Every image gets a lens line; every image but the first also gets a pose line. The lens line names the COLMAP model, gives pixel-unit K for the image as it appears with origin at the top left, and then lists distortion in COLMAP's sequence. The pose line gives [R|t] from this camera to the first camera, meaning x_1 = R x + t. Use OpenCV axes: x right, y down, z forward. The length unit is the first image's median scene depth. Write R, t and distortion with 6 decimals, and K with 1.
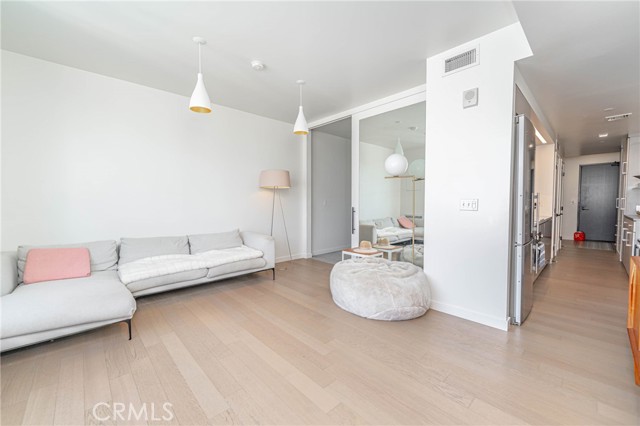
lens RADIAL K [[260.9, 0, 322.2], [0, 260.9, 208.2], [0, 0, 1]] dist [-0.001189, -0.000191]
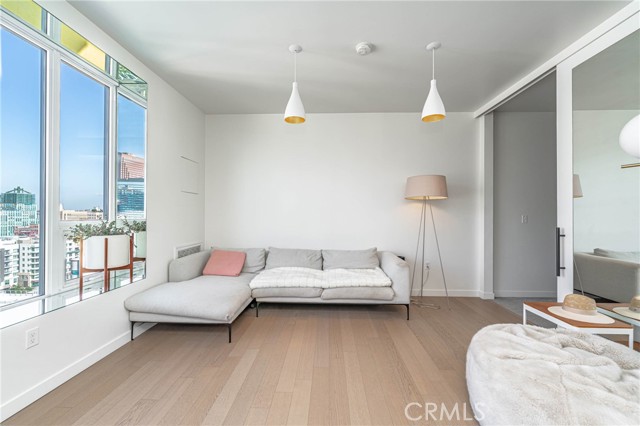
lens RADIAL K [[259.9, 0, 321.7], [0, 259.9, 211.3], [0, 0, 1]] dist [0.000875, -0.000041]
pose [[0.699463, -0.000655, -0.714668, 0.193295], [-0.021593, 0.999524, -0.022050, -0.020836], [0.714342, 0.030855, 0.699116, 0.297870]]
